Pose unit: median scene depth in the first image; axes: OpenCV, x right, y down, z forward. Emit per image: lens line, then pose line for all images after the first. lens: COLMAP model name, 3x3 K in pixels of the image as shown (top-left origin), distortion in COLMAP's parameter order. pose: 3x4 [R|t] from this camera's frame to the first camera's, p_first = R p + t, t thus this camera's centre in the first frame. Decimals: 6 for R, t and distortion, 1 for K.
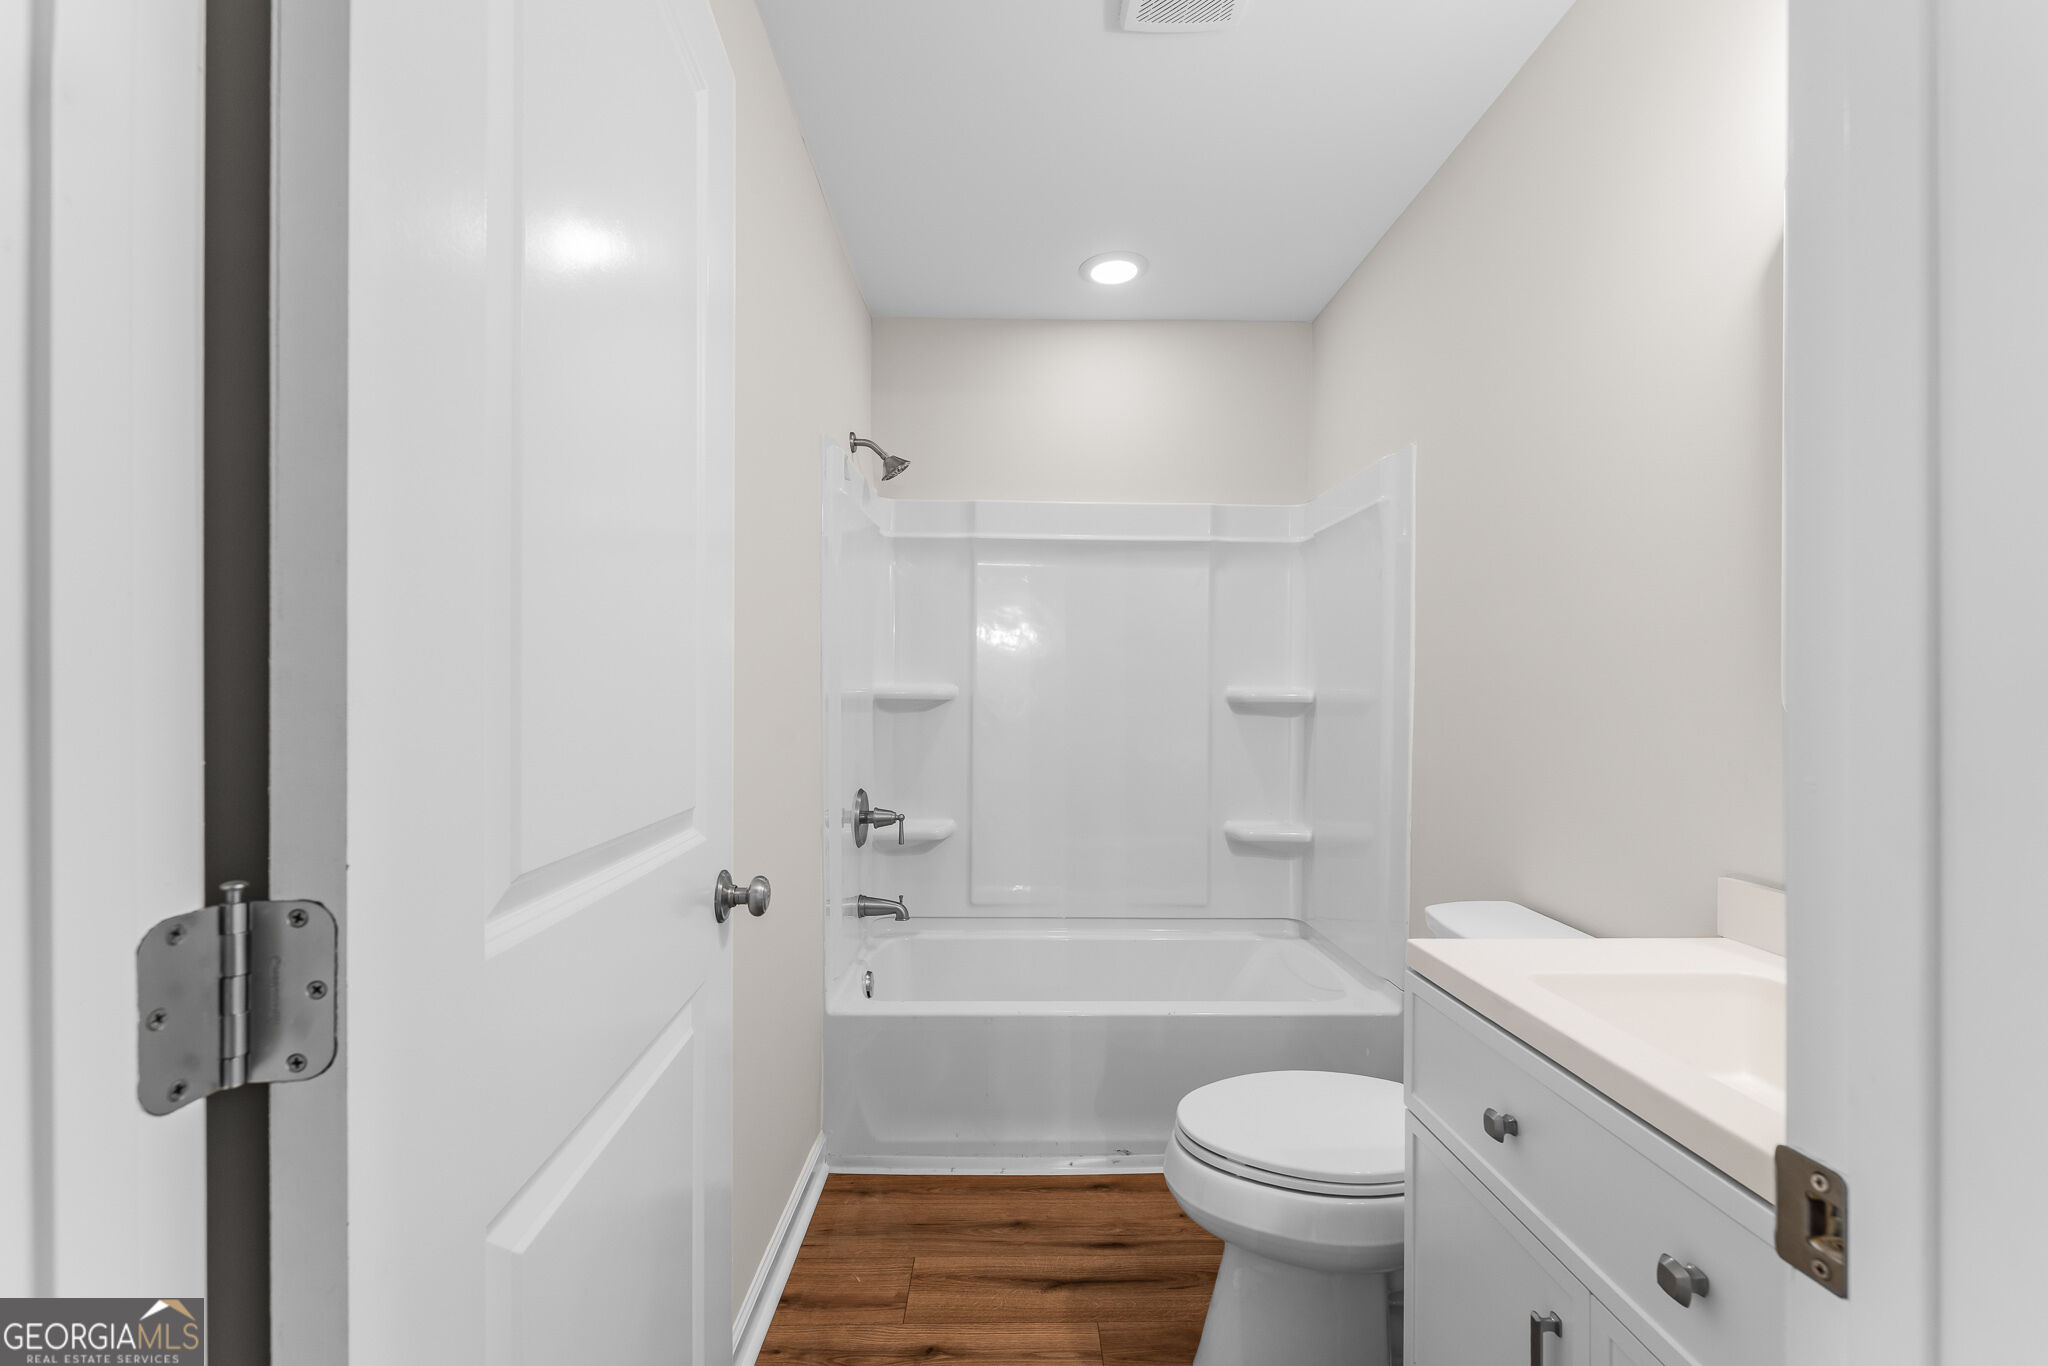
lens RADIAL K [[818.7, 0, 1025.4], [0, 818.7, 675.7], [0, 0, 1]] dist [0.002072, -0.000620]
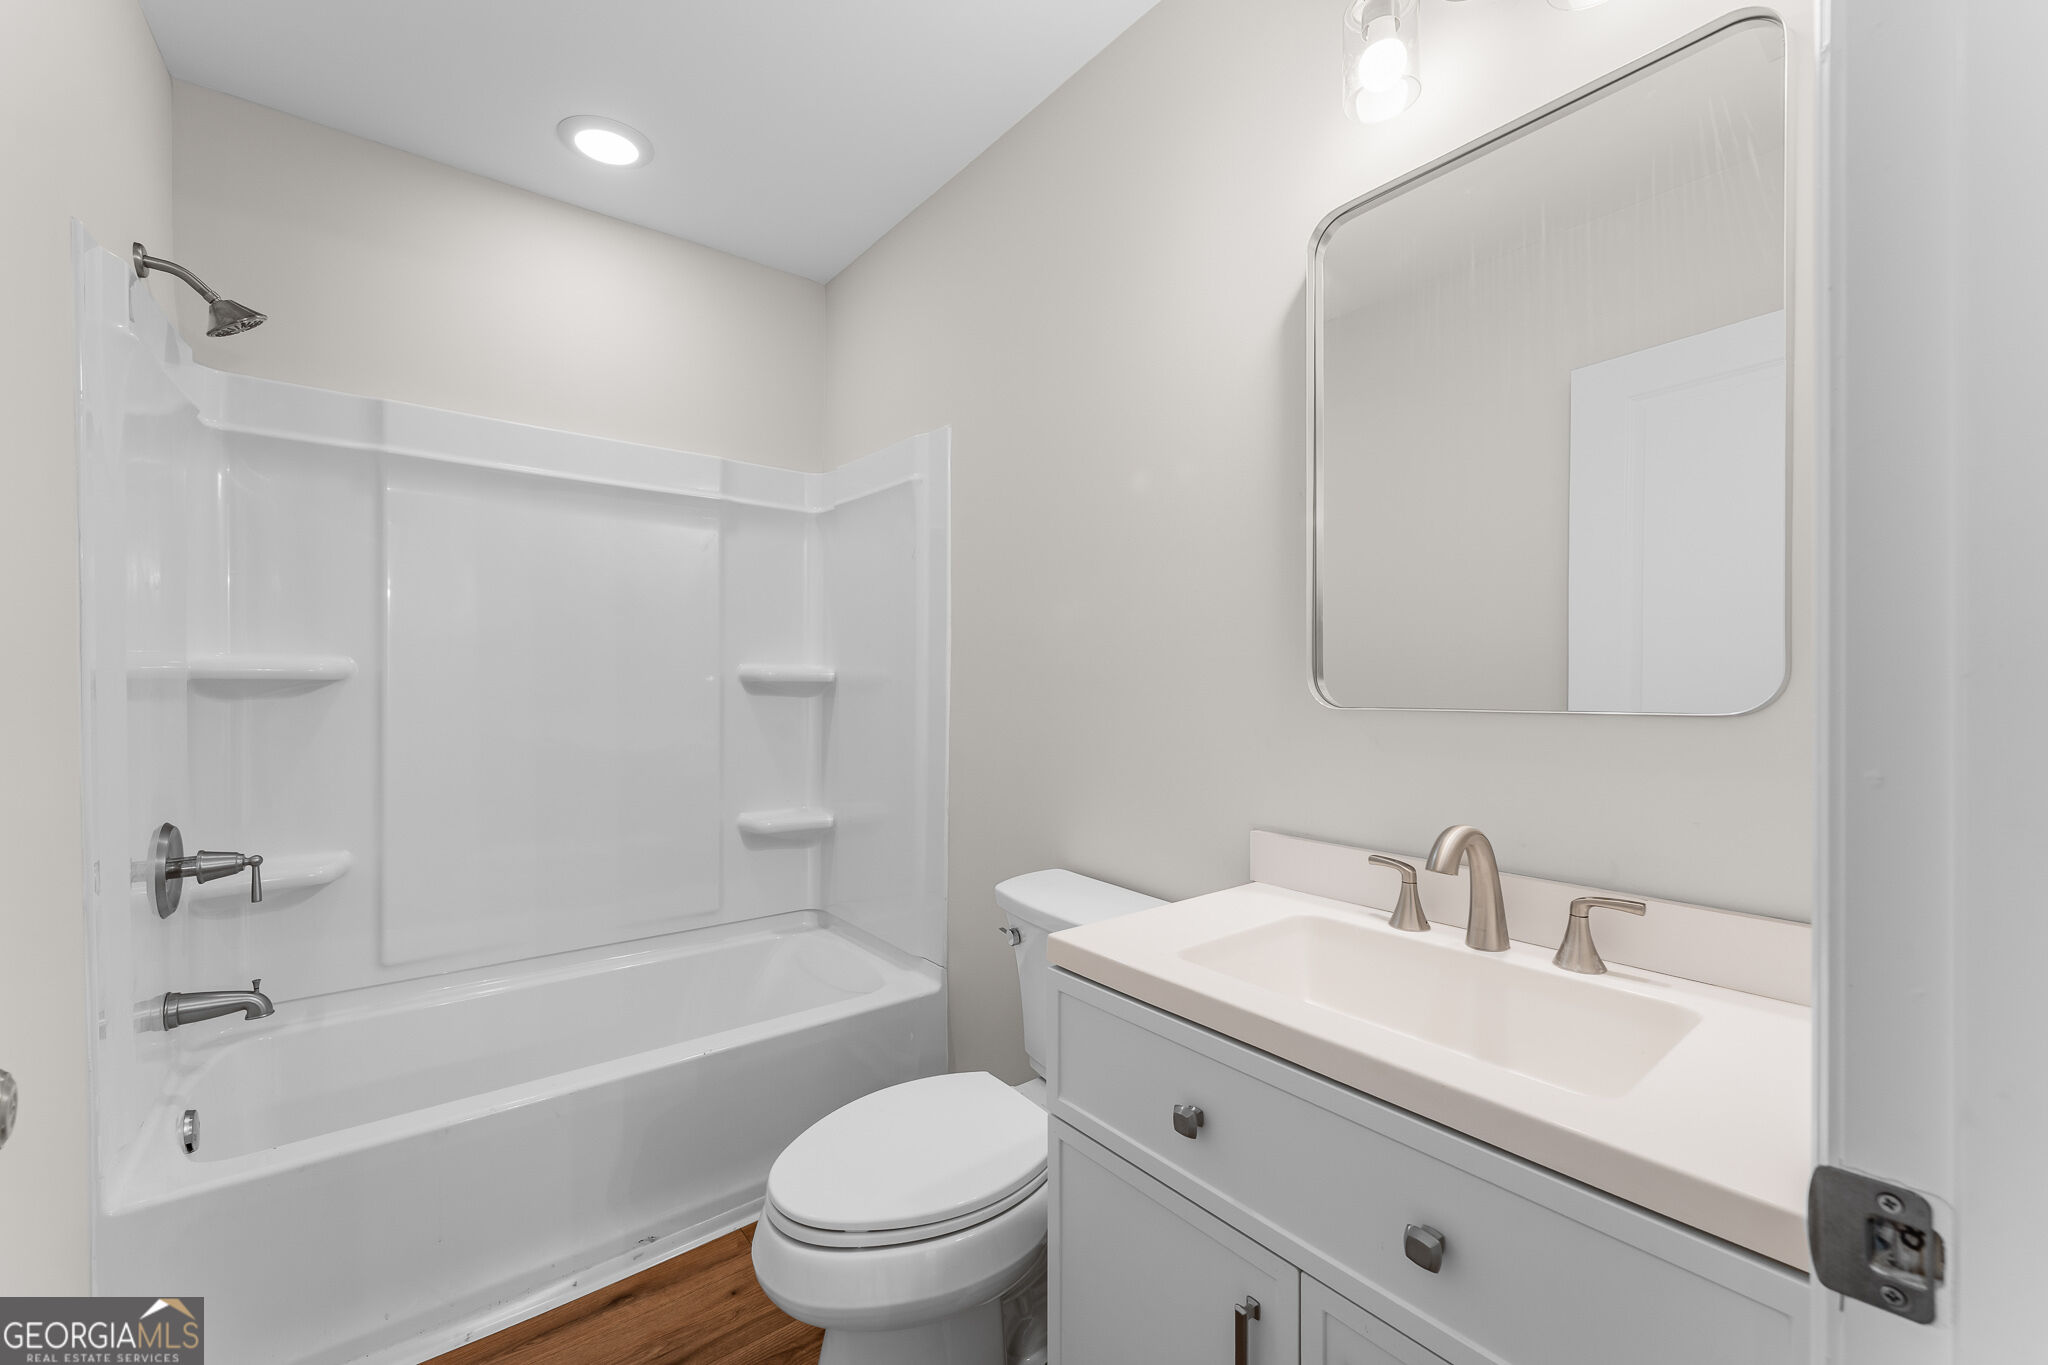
lens RADIAL K [[818.7, 0, 1025.4], [0, 818.7, 675.2], [0, 0, 1]] dist [0.002072, -0.000620]
pose [[0.801340, 0.001321, 0.598208, -0.047545], [-0.017230, 0.999634, 0.020873, 0.001437], [-0.597961, -0.027033, 0.801069, 0.106171]]
